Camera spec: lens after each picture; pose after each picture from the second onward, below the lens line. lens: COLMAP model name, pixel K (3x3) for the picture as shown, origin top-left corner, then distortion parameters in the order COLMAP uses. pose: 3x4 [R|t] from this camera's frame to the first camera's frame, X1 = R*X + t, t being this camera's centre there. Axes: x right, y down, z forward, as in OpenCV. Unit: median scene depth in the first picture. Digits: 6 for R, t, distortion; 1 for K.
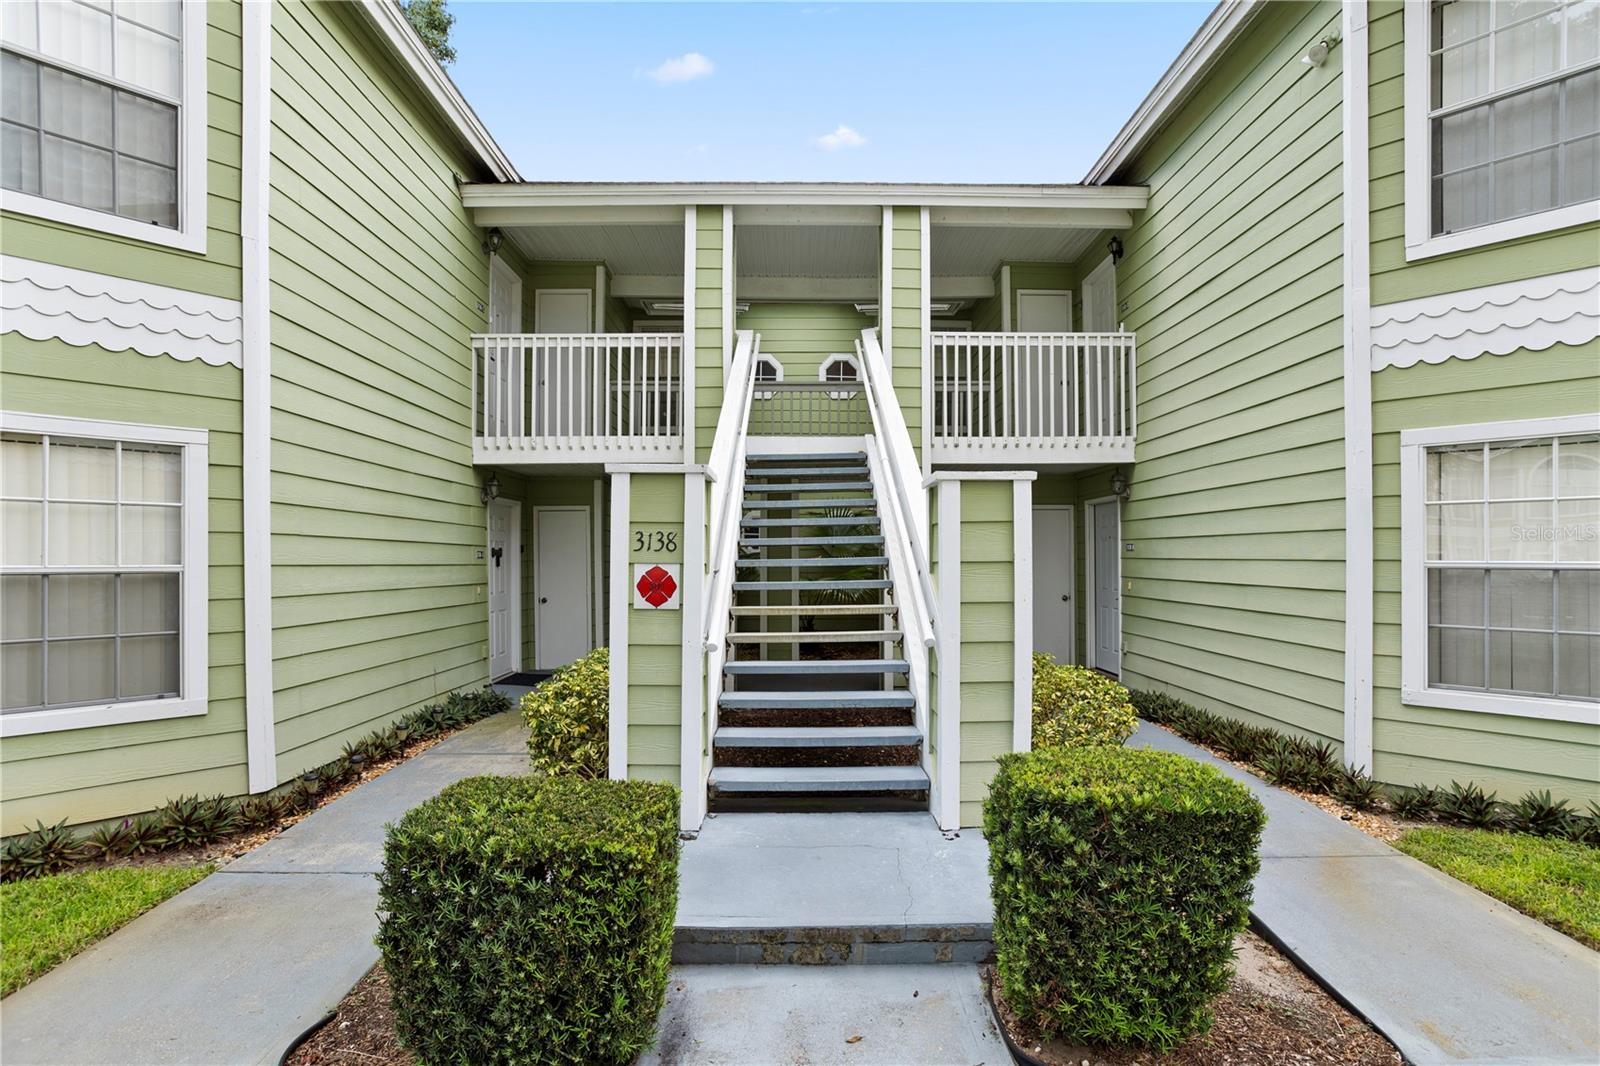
lens RADIAL K [[796.9, 0, 800.0], [0, 796.9, 533.0], [0, 0, 1]] dist [0.002311, 0.011815]
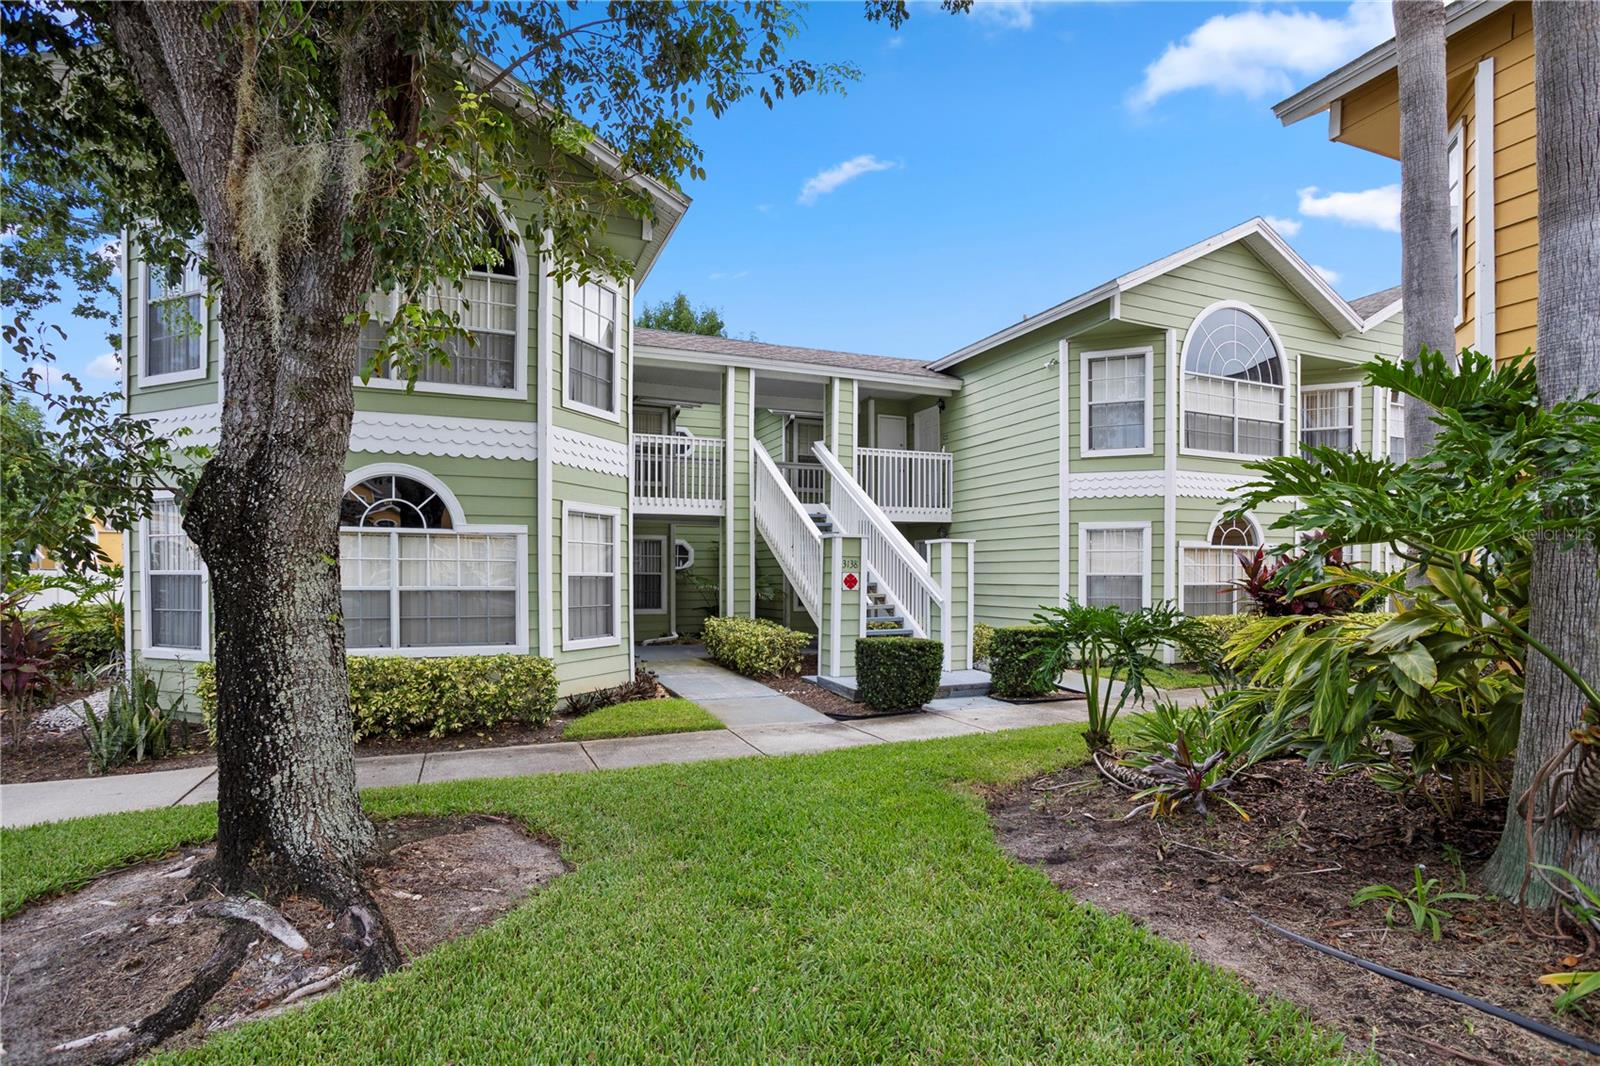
lens RADIAL K [[816.4, 0, 800.3], [0, 816.4, 556.5], [0, 0, 1]] dist [-0.000551, -0.037925]
pose [[0.928199, 0.011137, 0.371917, -1.049126], [-0.012852, 0.999915, 0.002133, -0.012543], [-0.371861, -0.006759, 0.928264, -1.097620]]
